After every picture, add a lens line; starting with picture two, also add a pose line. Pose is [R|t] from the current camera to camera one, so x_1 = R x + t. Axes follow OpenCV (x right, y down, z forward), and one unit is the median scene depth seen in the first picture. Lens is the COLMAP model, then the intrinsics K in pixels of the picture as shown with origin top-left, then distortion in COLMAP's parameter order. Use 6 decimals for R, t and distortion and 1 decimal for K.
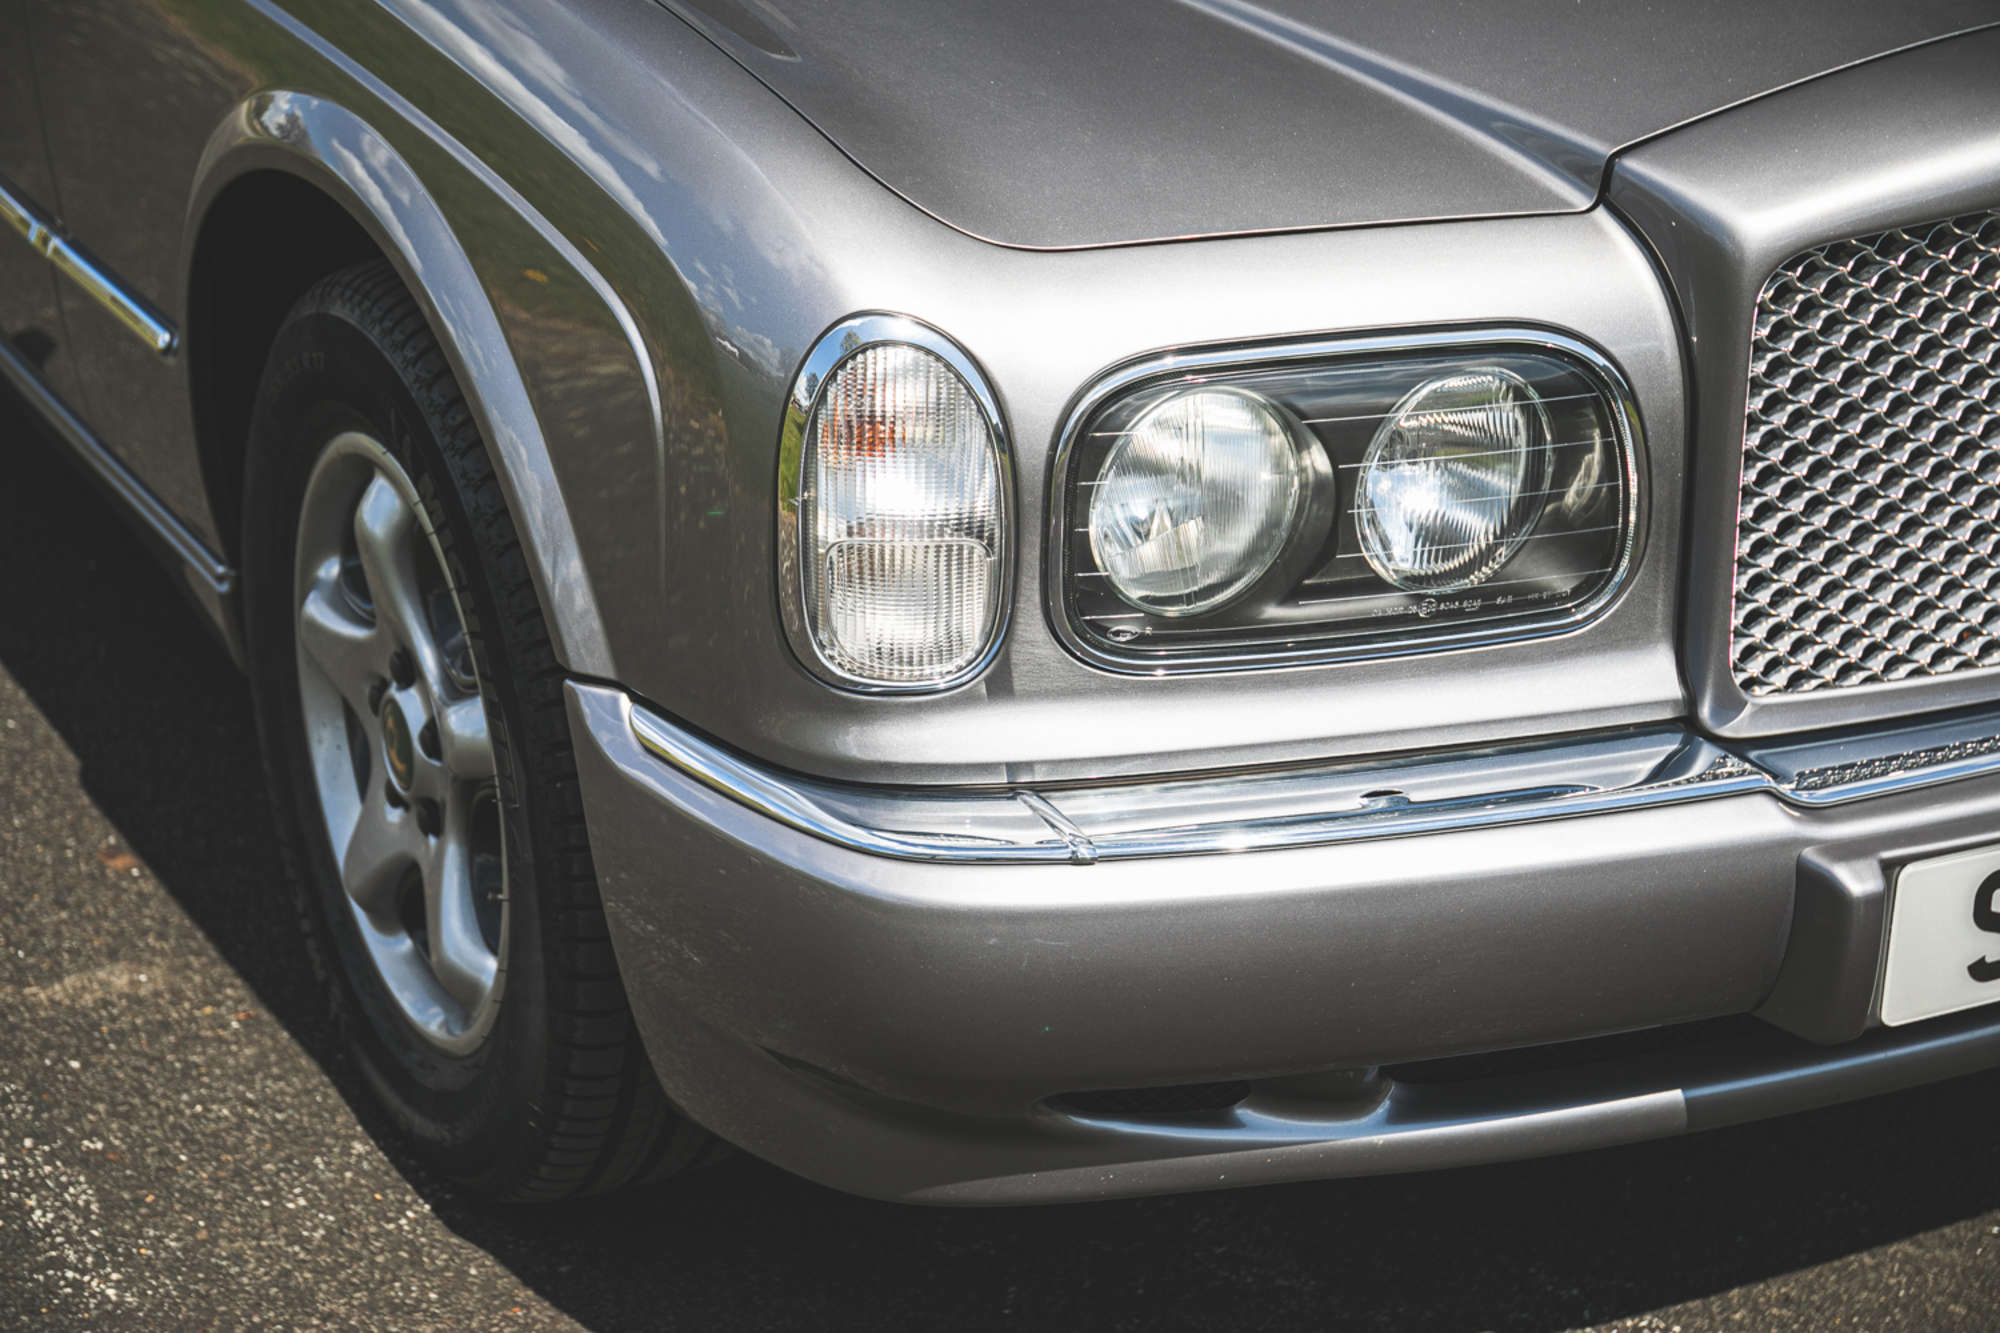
lens RADIAL K [[3657.7, 0, 1003.4], [0, 3657.7, 667.1], [0, 0, 1]] dist [0.141637, 0.000000]
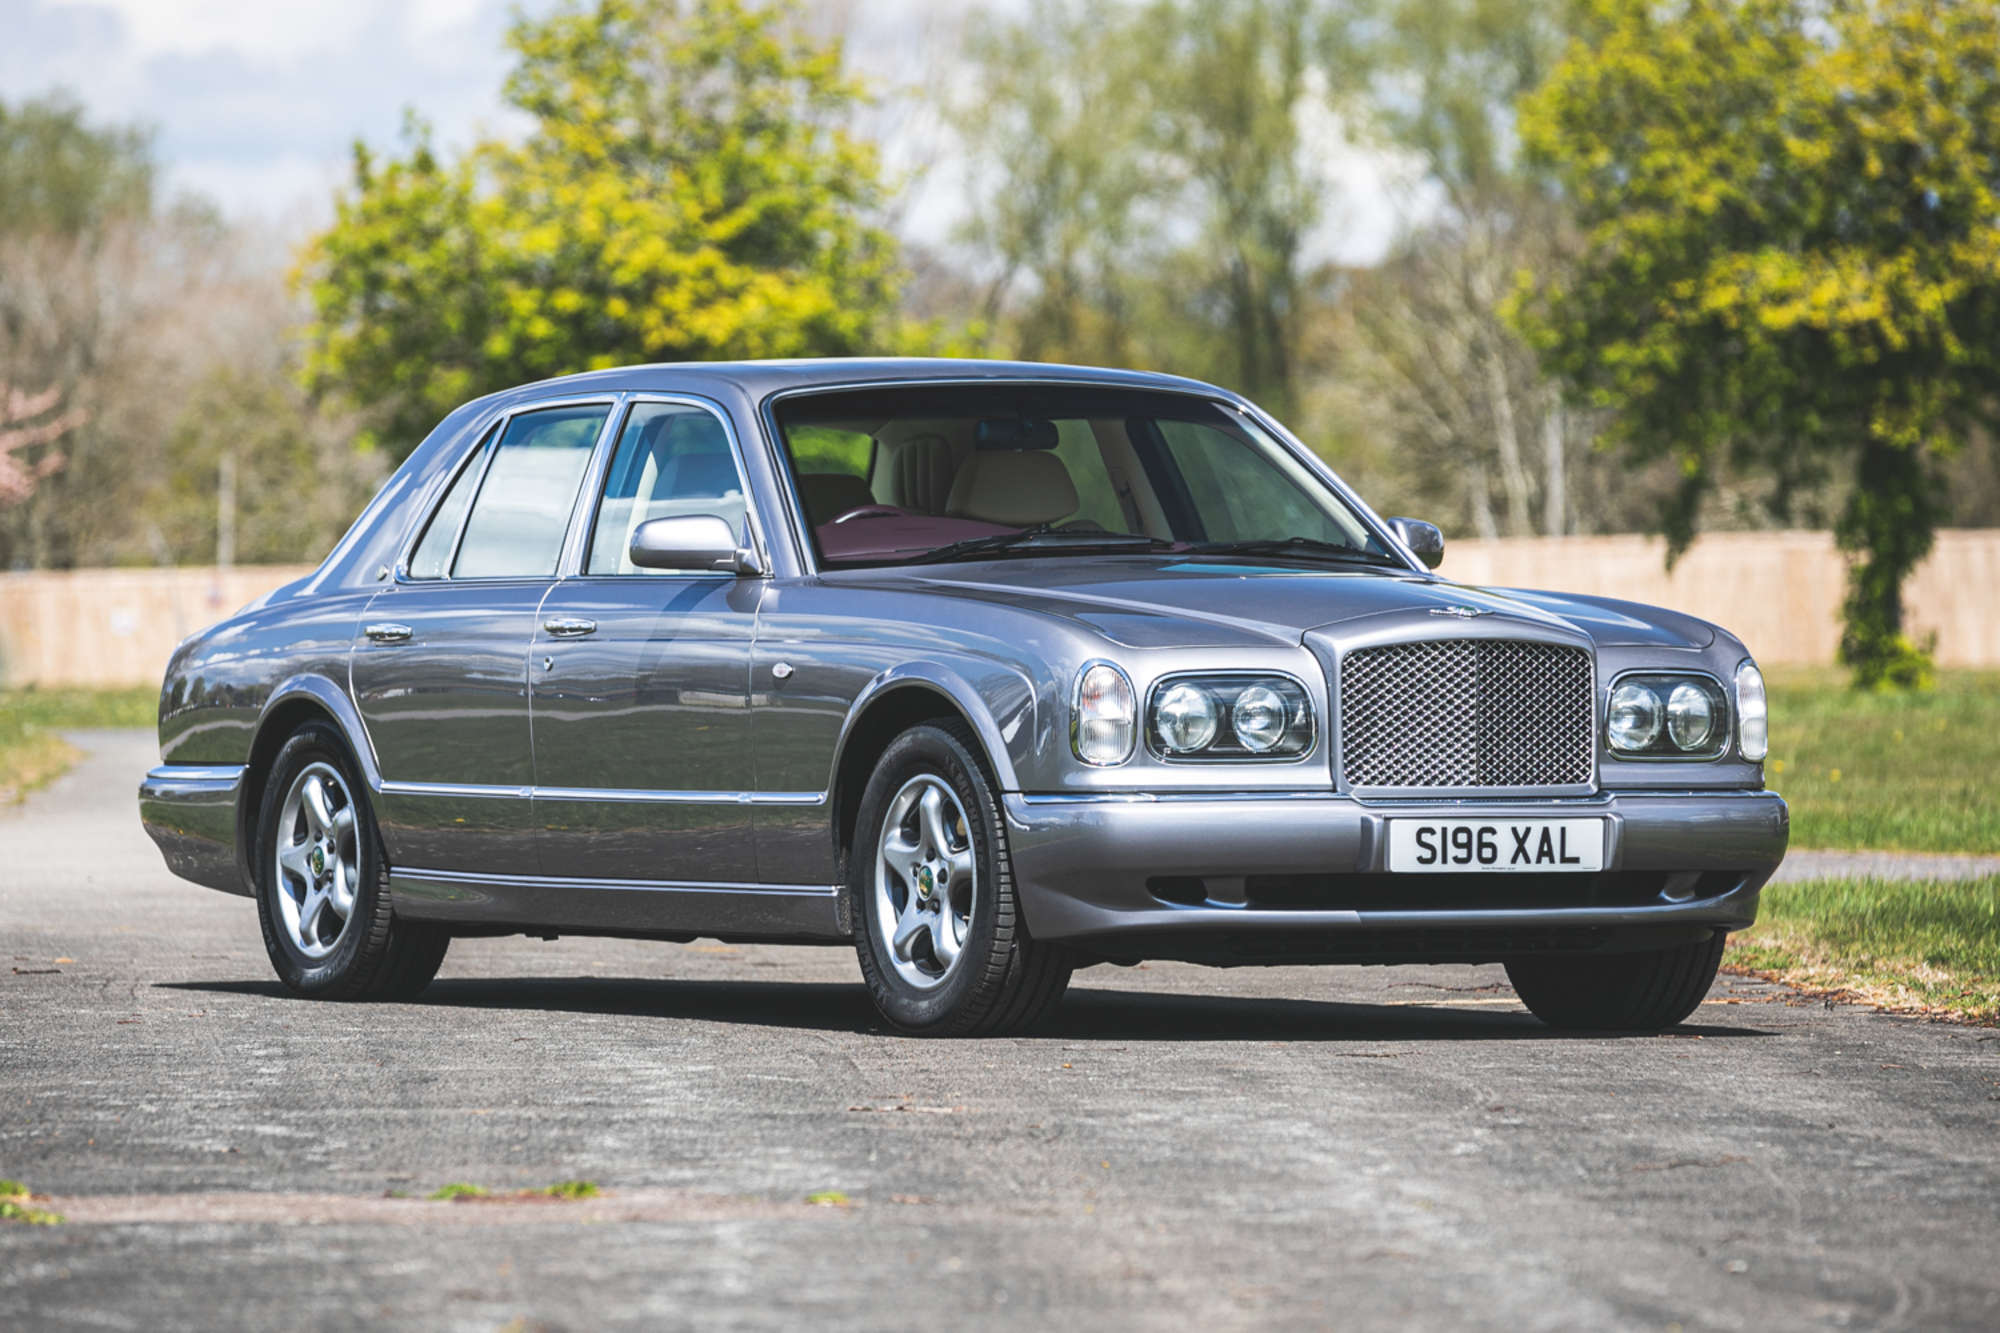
lens RADIAL K [[11344.0, 0, 994.2], [0, 11344.0, 662.3], [0, 0, 1]] dist [2.126482, 0.000000]
pose [[0.999863, -0.012532, -0.010835, -0.014794], [0.007376, 0.922379, -0.386216, 4.084626], [0.014834, 0.386083, 0.922345, -9.026927]]
